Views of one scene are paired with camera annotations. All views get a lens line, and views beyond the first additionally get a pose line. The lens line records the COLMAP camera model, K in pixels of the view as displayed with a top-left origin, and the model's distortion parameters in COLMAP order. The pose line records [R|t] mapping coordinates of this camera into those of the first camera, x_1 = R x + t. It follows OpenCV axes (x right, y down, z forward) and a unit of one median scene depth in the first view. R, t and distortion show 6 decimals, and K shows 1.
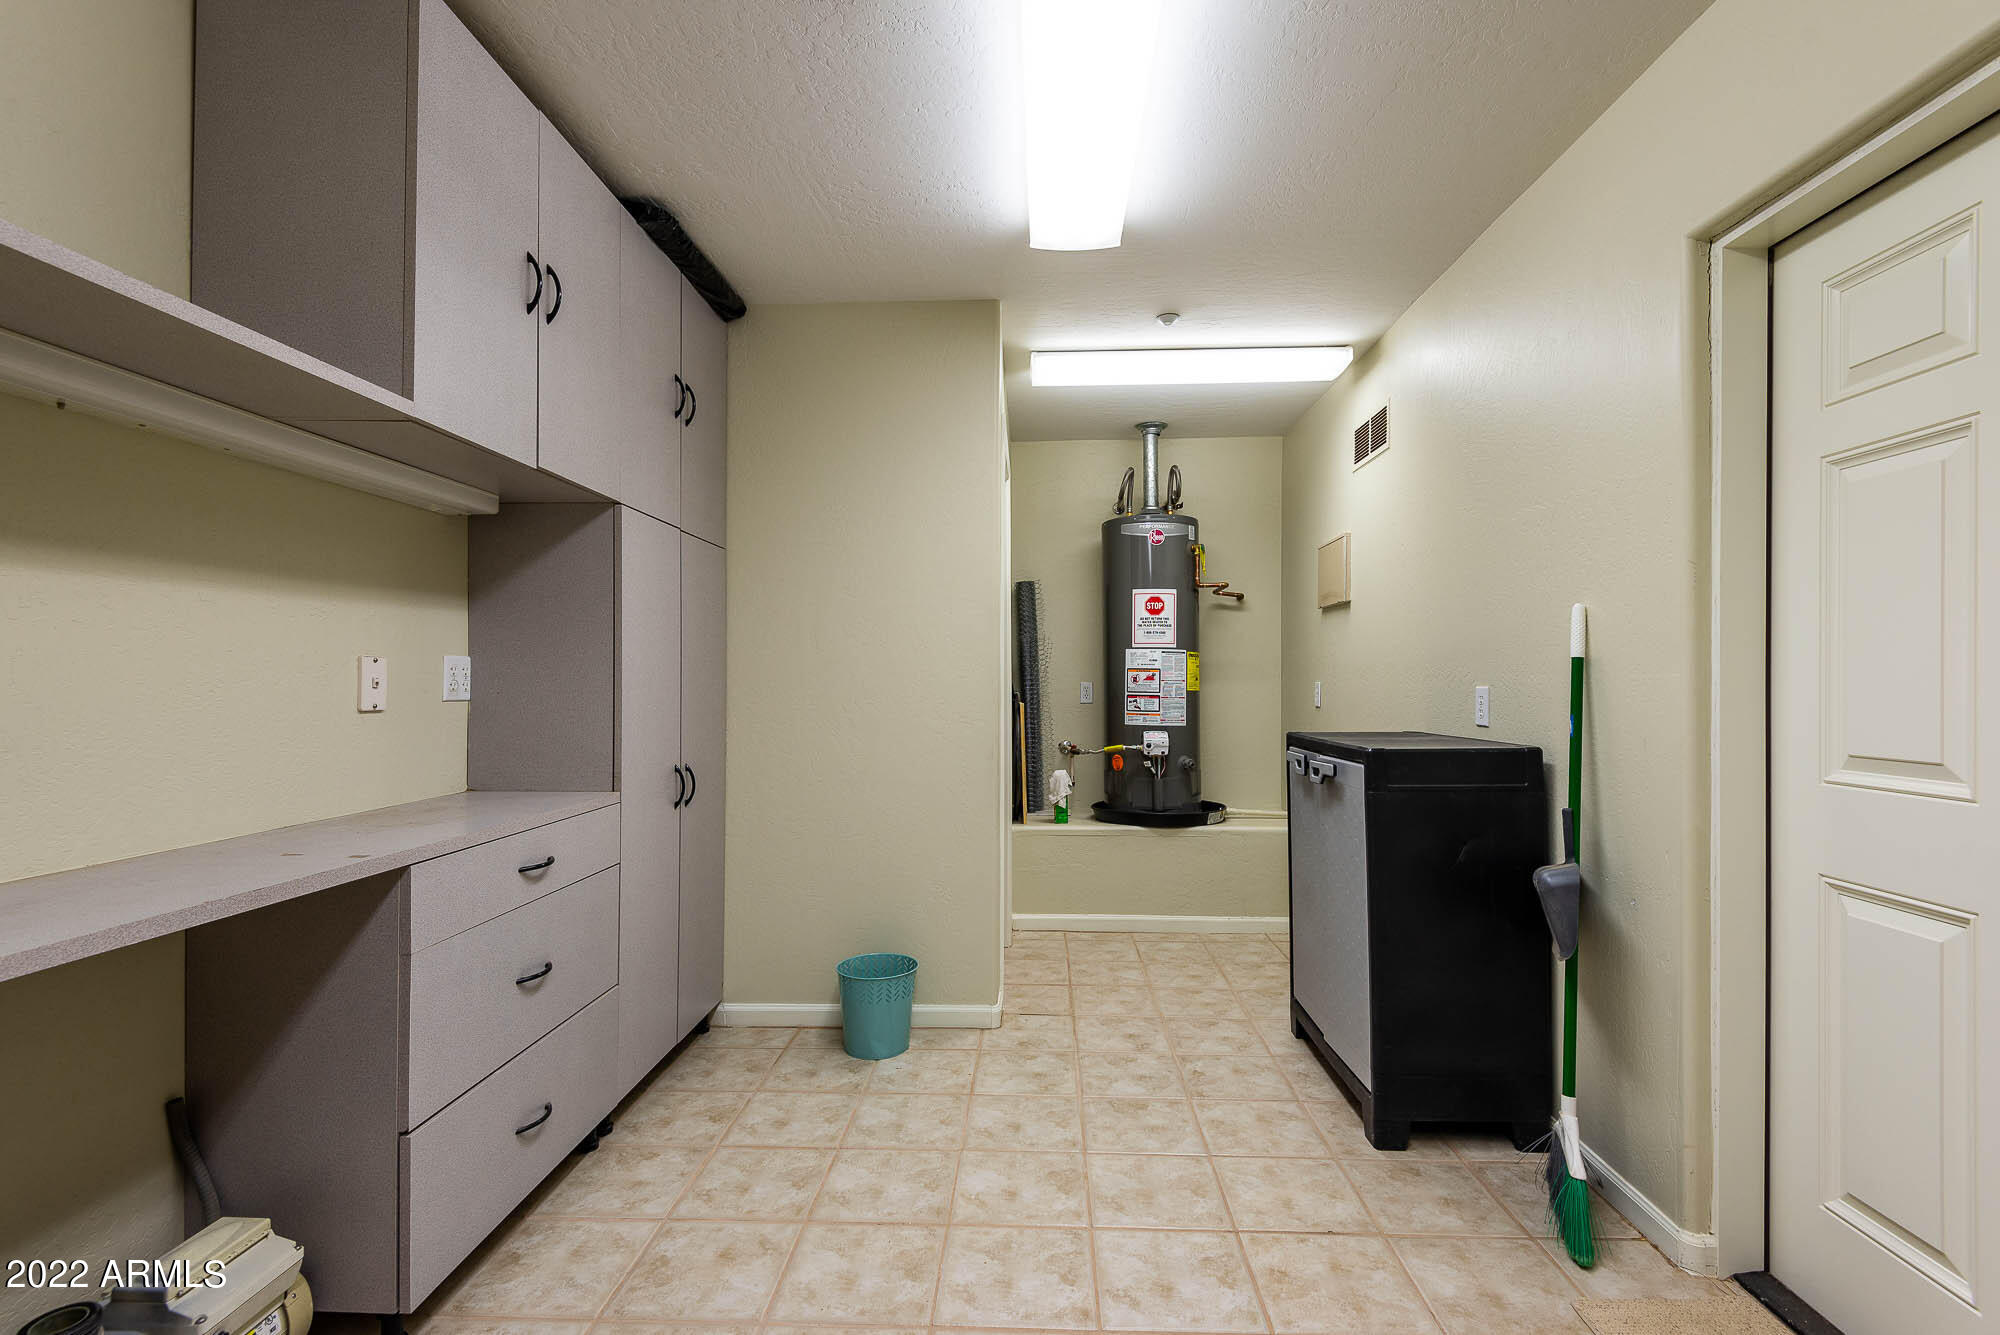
lens RADIAL K [[902.8, 0, 1001.1], [0, 902.8, 671.2], [0, 0, 1]] dist [-0.001593, -0.001050]
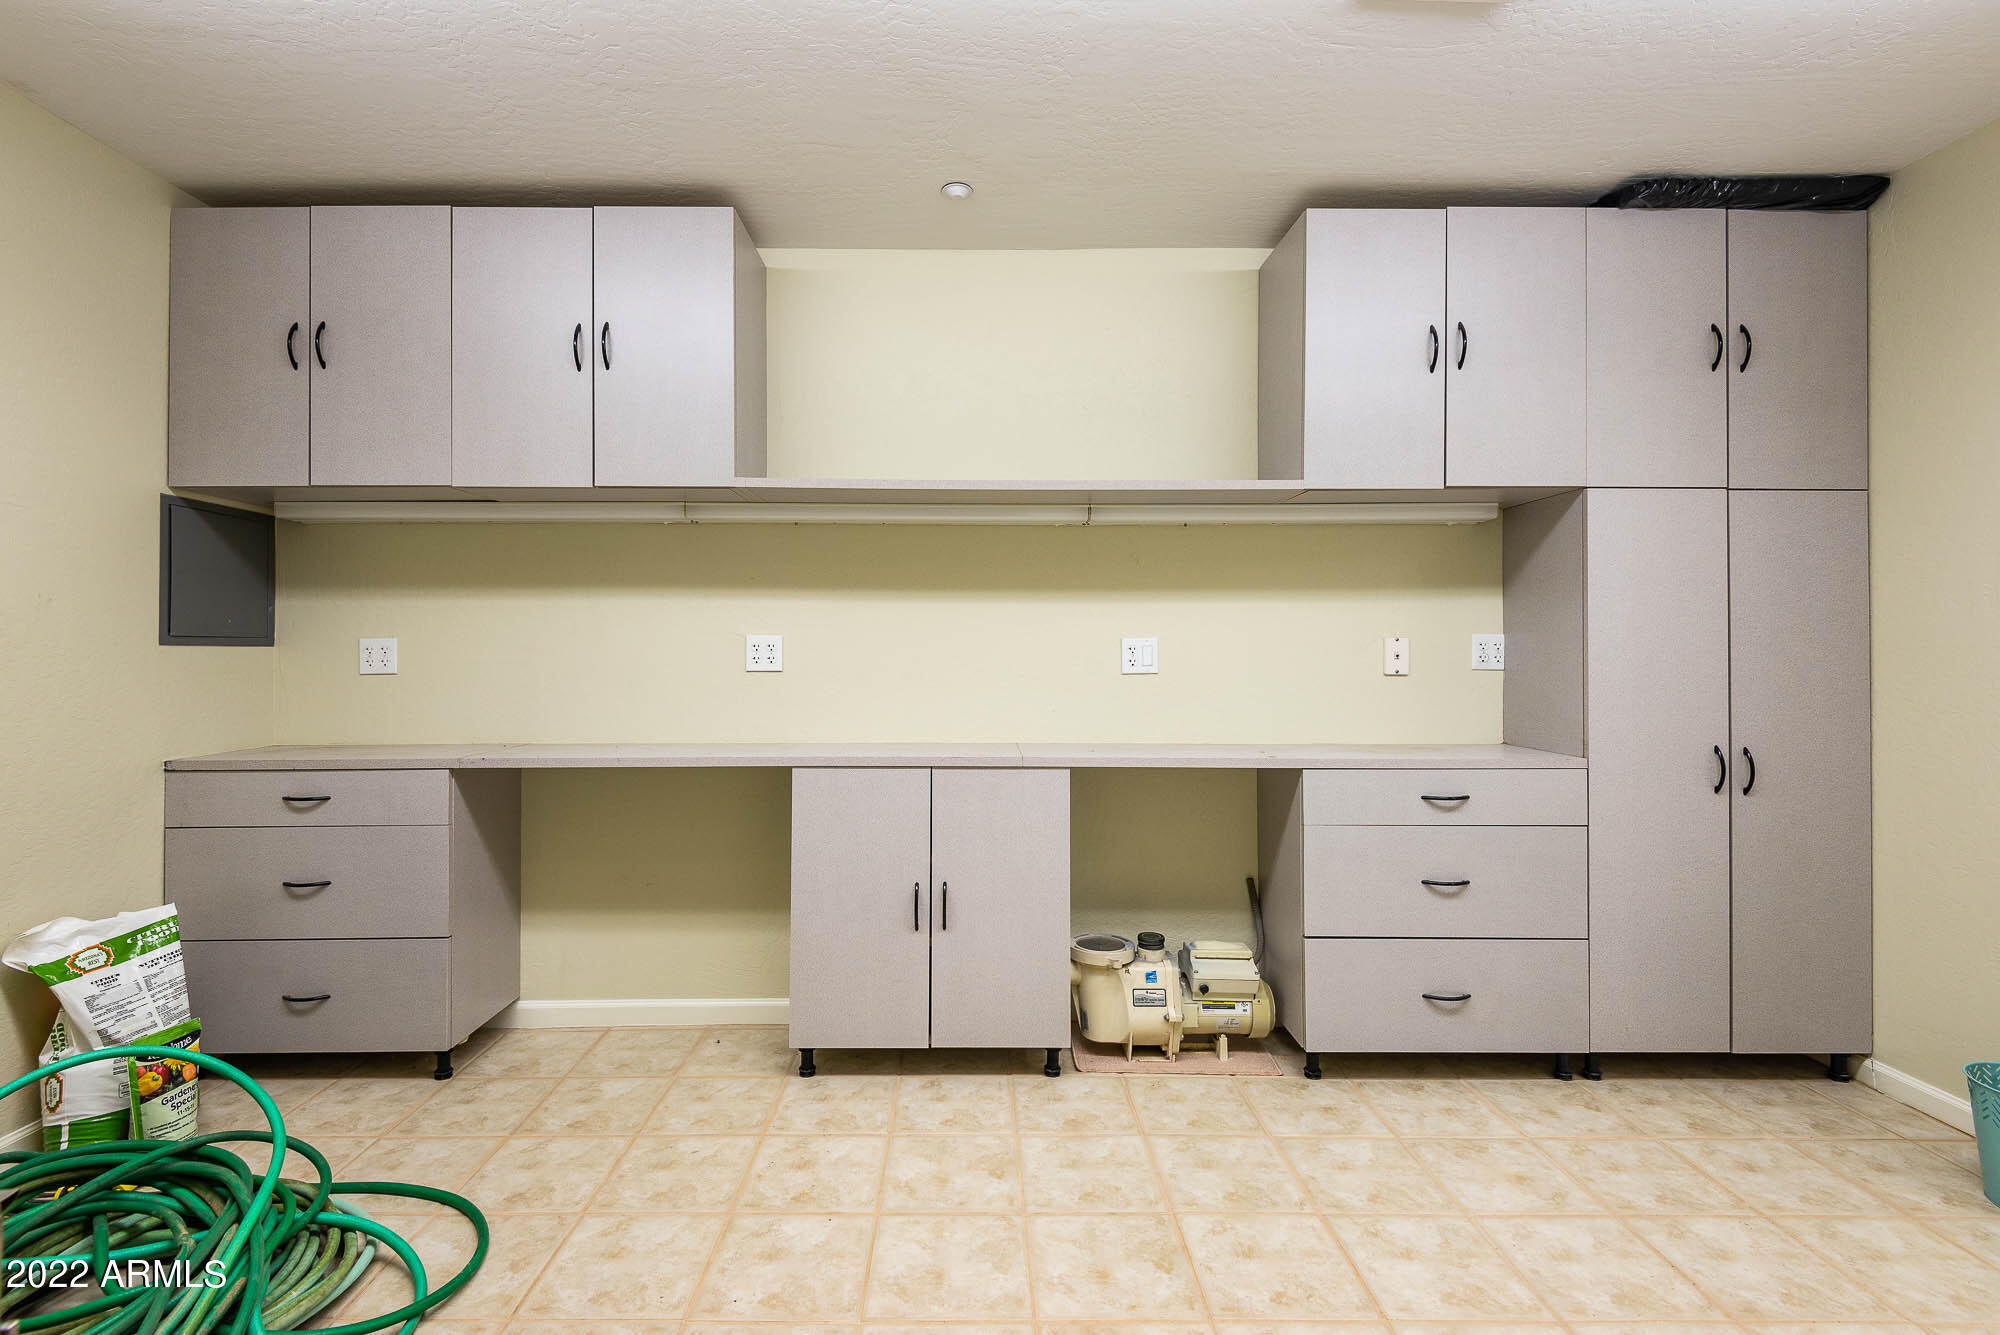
lens RADIAL K [[926.4, 0, 995.5], [0, 926.4, 643.6], [0, 0, 1]] dist [0.000000, 0.000050]
pose [[0.059495, -0.005203, -0.998215, 0.628817], [0.007226, 0.999962, -0.004781, -0.002342], [0.998202, -0.006929, 0.059531, 0.238697]]
